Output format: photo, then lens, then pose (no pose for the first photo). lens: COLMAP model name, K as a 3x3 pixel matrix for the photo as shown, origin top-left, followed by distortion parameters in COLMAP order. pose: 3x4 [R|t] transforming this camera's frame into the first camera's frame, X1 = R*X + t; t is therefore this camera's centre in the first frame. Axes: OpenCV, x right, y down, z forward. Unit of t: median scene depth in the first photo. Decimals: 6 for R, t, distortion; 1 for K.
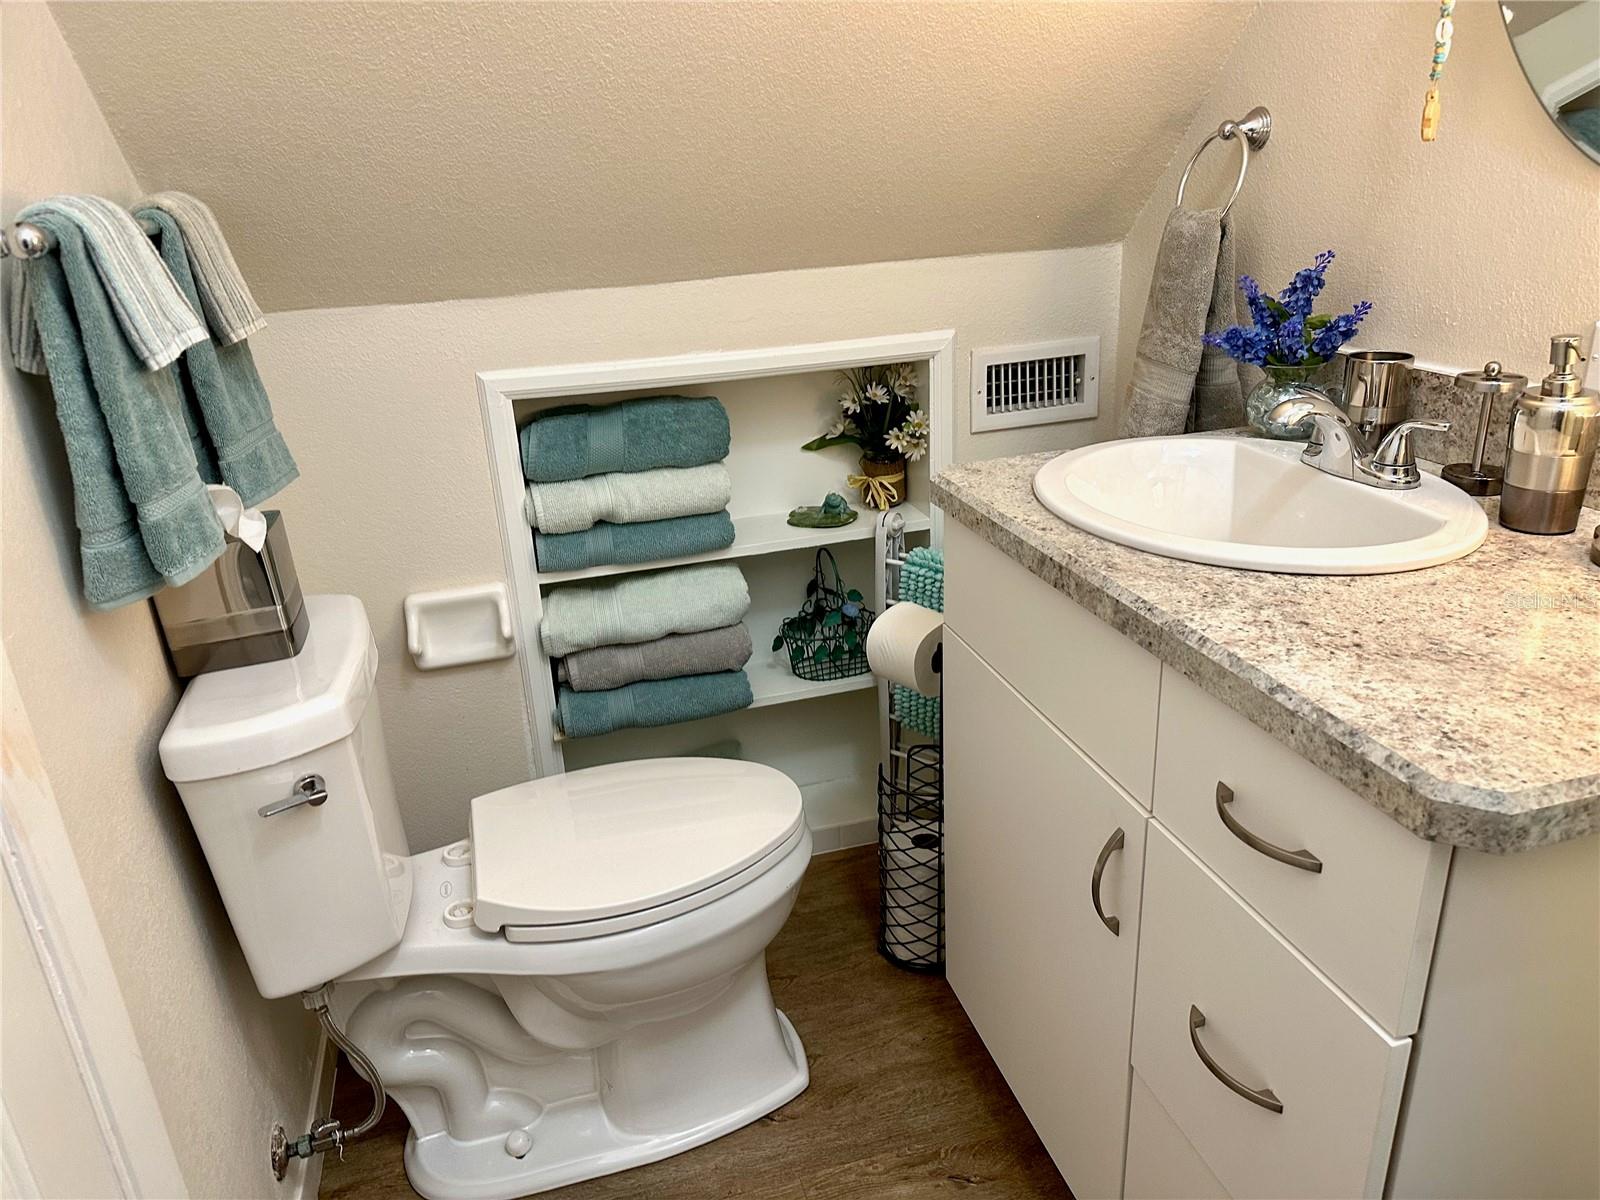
lens RADIAL K [[1109.7, 0, 797.0], [0, 1109.7, 609.1], [0, 0, 1]] dist [0.092983, -0.142616]
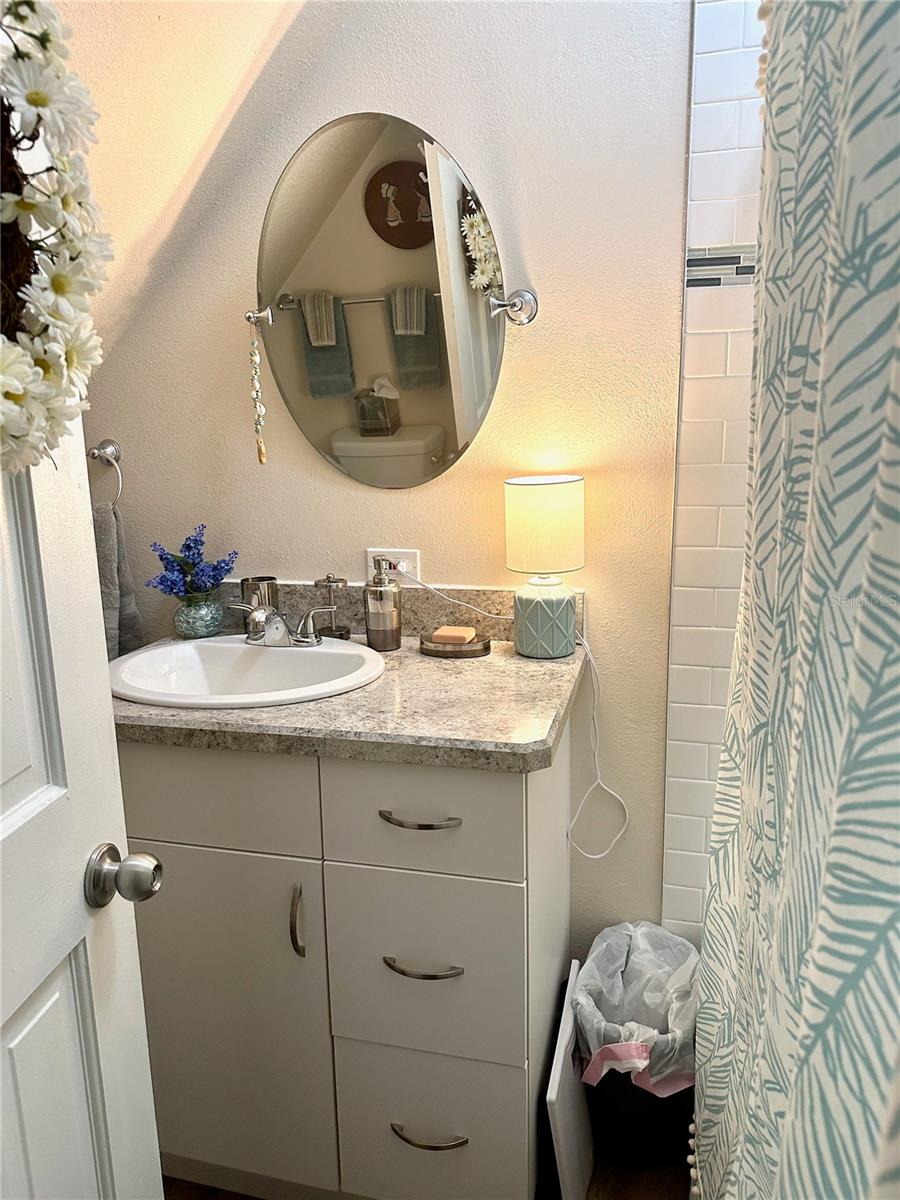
lens RADIAL K [[832.3, 0, 450.0], [0, 832.3, 600.0], [0, 0, 1]] dist [0.092983, -0.142616]
pose [[0.488322, -0.133534, 0.862386, -0.577405], [0.316368, 0.948085, -0.032338, -0.071957], [-0.813298, 0.288623, 0.505217, 0.132773]]
